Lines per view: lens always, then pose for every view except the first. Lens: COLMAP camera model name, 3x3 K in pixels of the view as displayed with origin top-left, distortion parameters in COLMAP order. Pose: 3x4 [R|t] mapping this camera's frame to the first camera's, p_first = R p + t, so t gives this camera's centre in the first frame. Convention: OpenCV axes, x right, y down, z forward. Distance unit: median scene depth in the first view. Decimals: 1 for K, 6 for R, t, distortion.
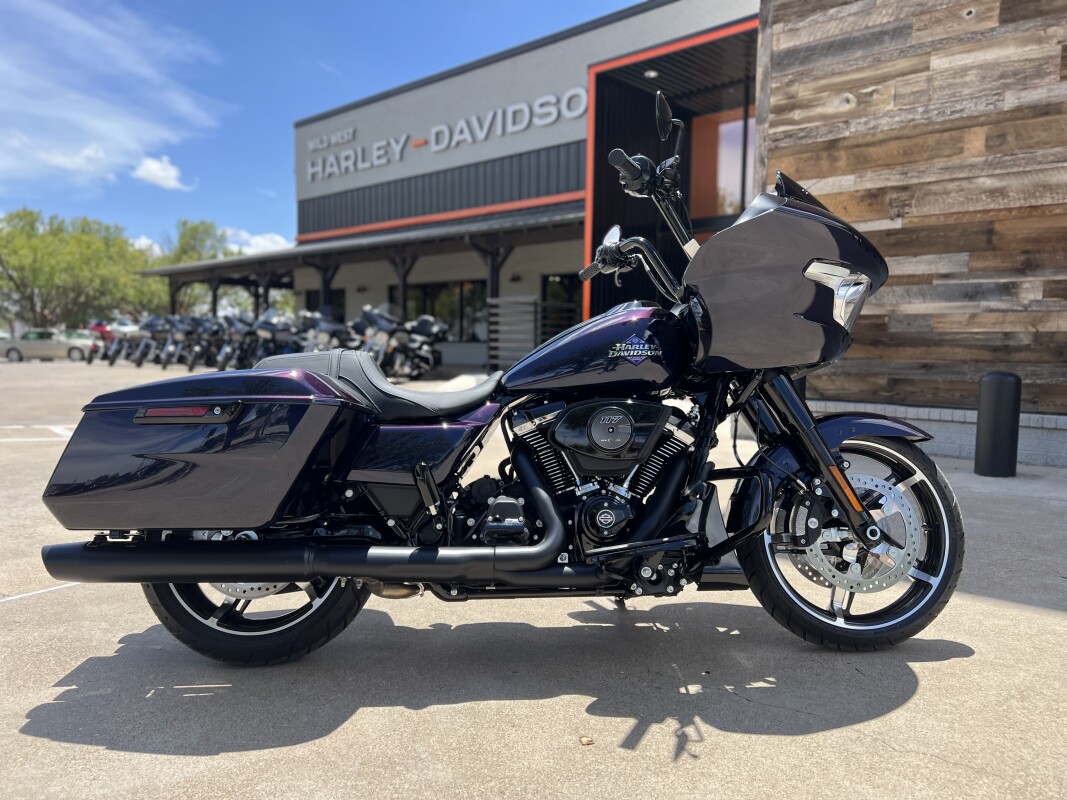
lens RADIAL K [[814.0, 0, 535.3], [0, 814.0, 405.4], [0, 0, 1]] dist [0.047166, -0.047358]
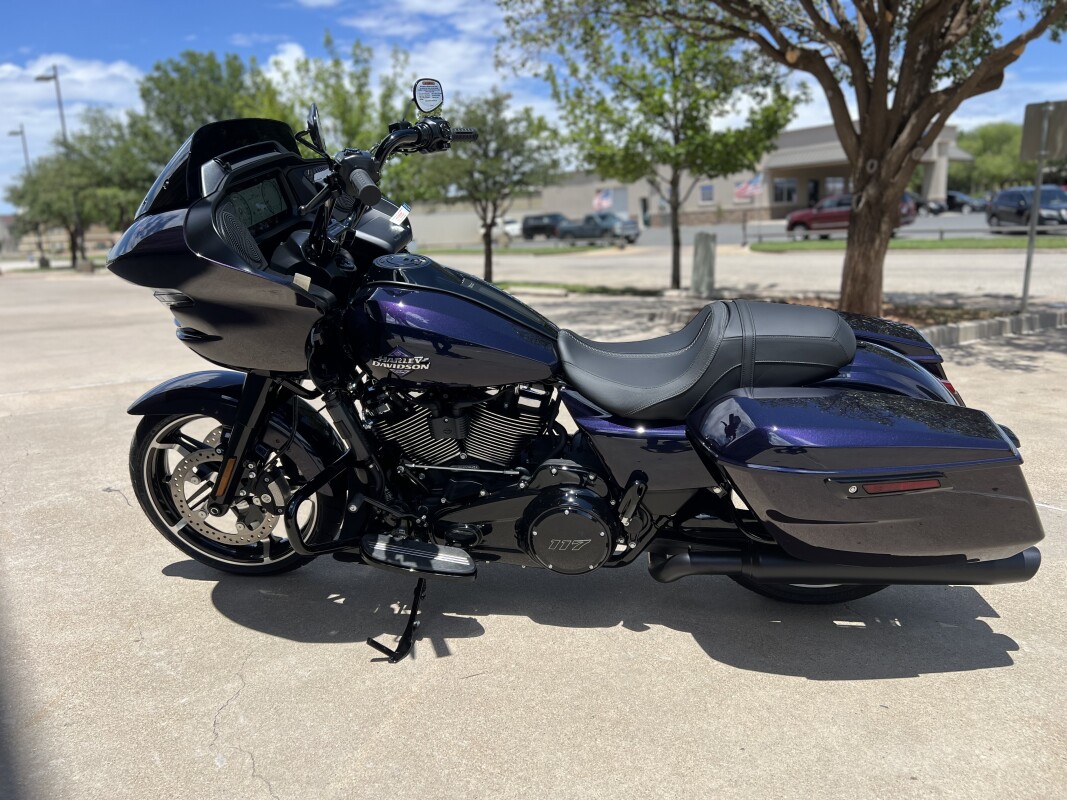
lens RADIAL K [[803.0, 0, 536.9], [0, 803.0, 406.1], [0, 0, 1]] dist [0.046540, -0.046110]
pose [[-0.984439, -0.008470, 0.175525, -0.070830], [0.041895, 0.958723, 0.281238, -0.087317], [-0.170662, 0.284215, -0.943449, 0.775248]]
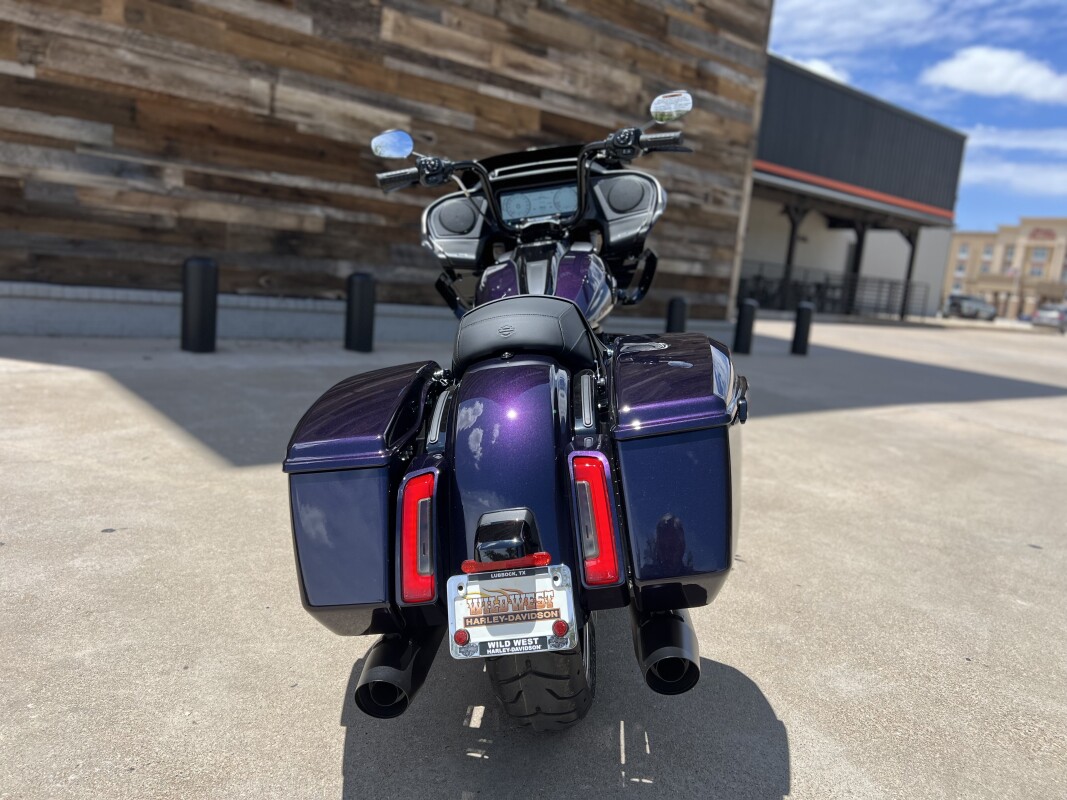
lens RADIAL K [[812.6, 0, 540.2], [0, 812.6, 406.3], [0, 0, 1]] dist [0.035975, -0.042255]
pose [[0.109867, -0.170939, 0.979137, -0.417668], [-0.026387, 0.984252, 0.174793, -0.040964], [-0.993596, -0.045040, 0.103627, 0.374407]]
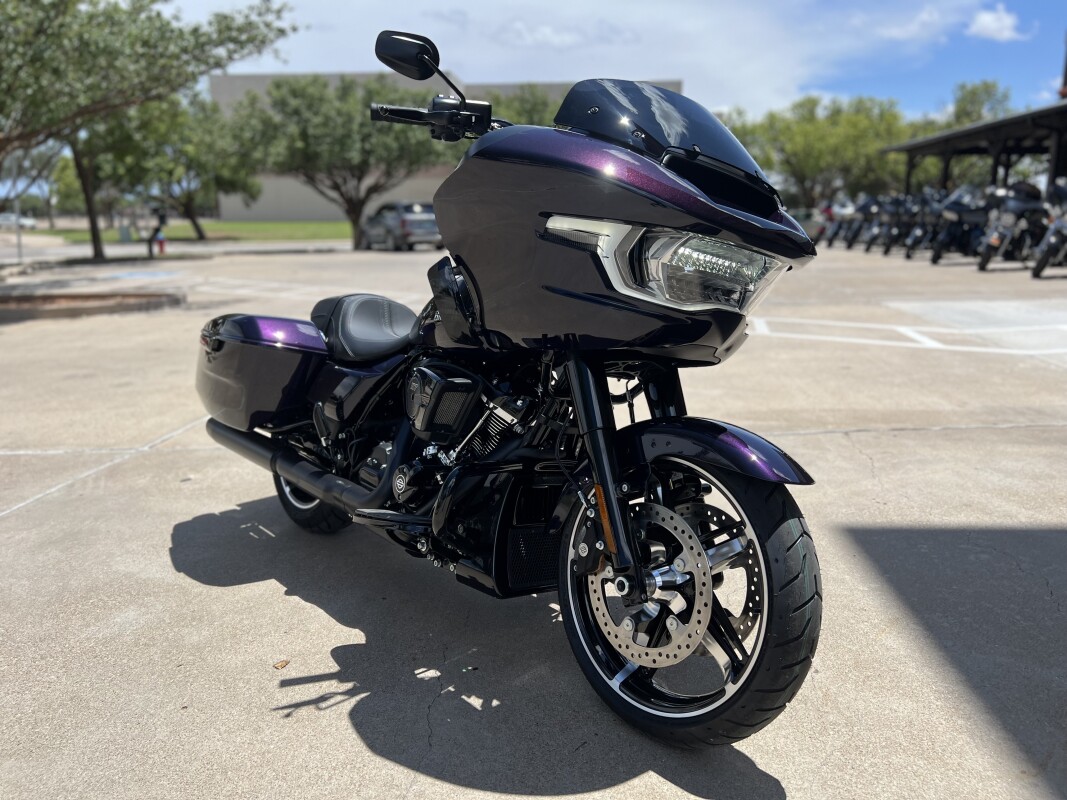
lens RADIAL K [[821.9, 0, 533.5], [0, 821.9, 400.0], [0, 0, 1]] dist [0.013345, -0.000401]
pose [[0.605079, 0.153138, -0.781299, 0.351283], [-0.038018, 0.985765, 0.163772, -0.048559], [0.795257, -0.069391, 0.602288, 0.194315]]
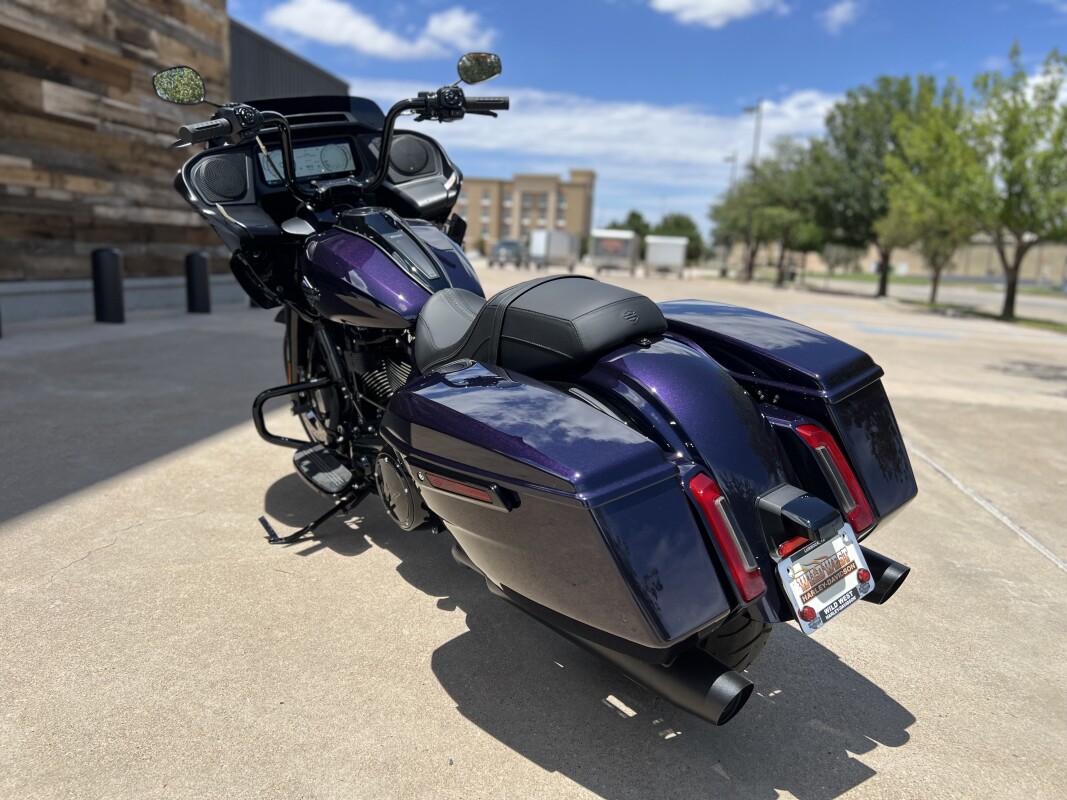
lens RADIAL K [[803.0, 0, 536.9], [0, 803.0, 406.1], [0, 0, 1]] dist [0.046540, -0.046110]
pose [[-0.564810, -0.194498, 0.801972, -0.345247], [-0.000916, 0.971975, 0.235083, -0.051591], [-0.825220, 0.132043, -0.549159, 0.593911]]
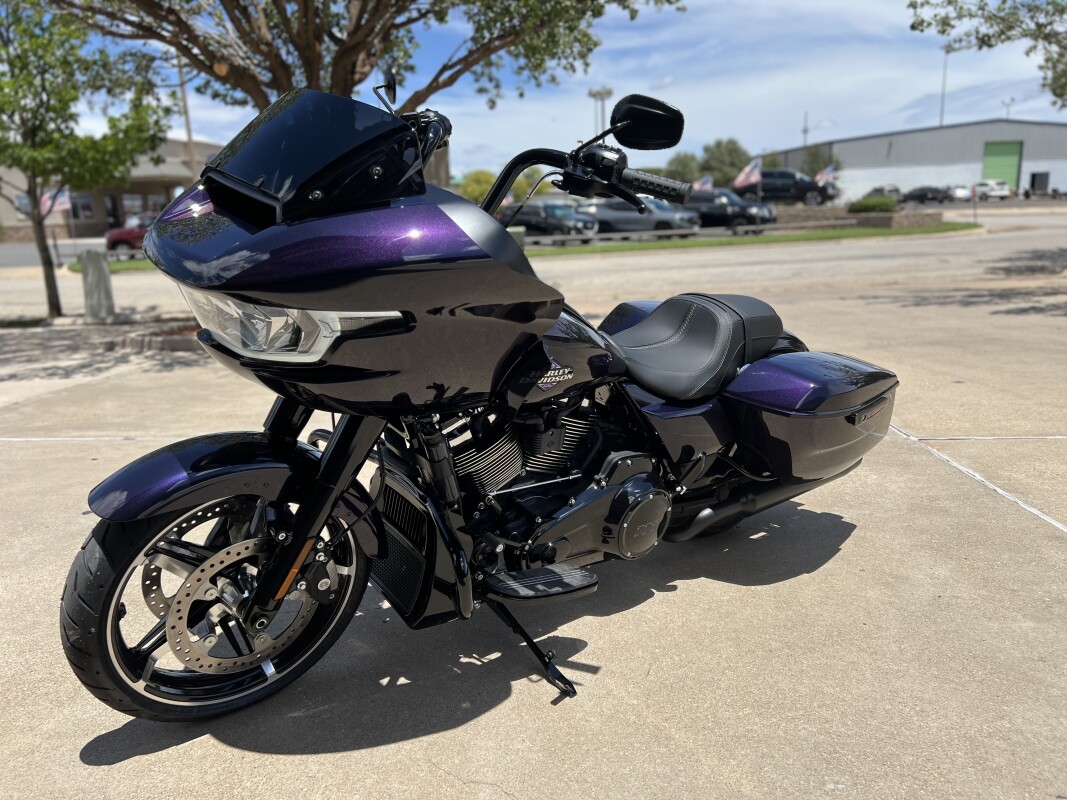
lens RADIAL K [[803.0, 0, 536.9], [0, 803.0, 406.1], [0, 0, 1]] dist [0.046540, -0.046110]
pose [[-0.801653, 0.153888, -0.577643, 0.232564], [-0.011269, 0.962235, 0.271986, -0.086545], [0.597684, 0.224548, -0.769644, 0.703993]]
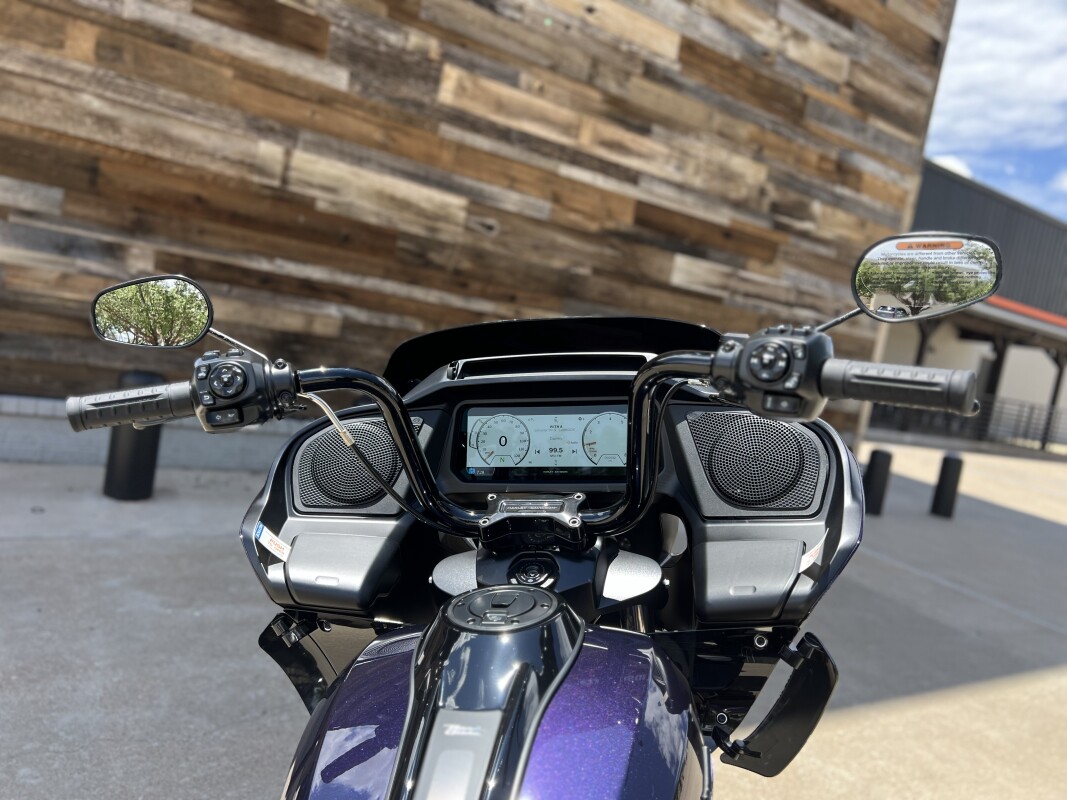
lens RADIAL K [[812.6, 0, 540.2], [0, 812.6, 406.3], [0, 0, 1]] dist [0.035975, -0.042255]
pose [[0.228821, -0.072140, 0.970792, -0.106651], [-0.107404, 0.989291, 0.098831, -0.109786], [-0.967525, -0.126881, 0.218623, 0.388682]]
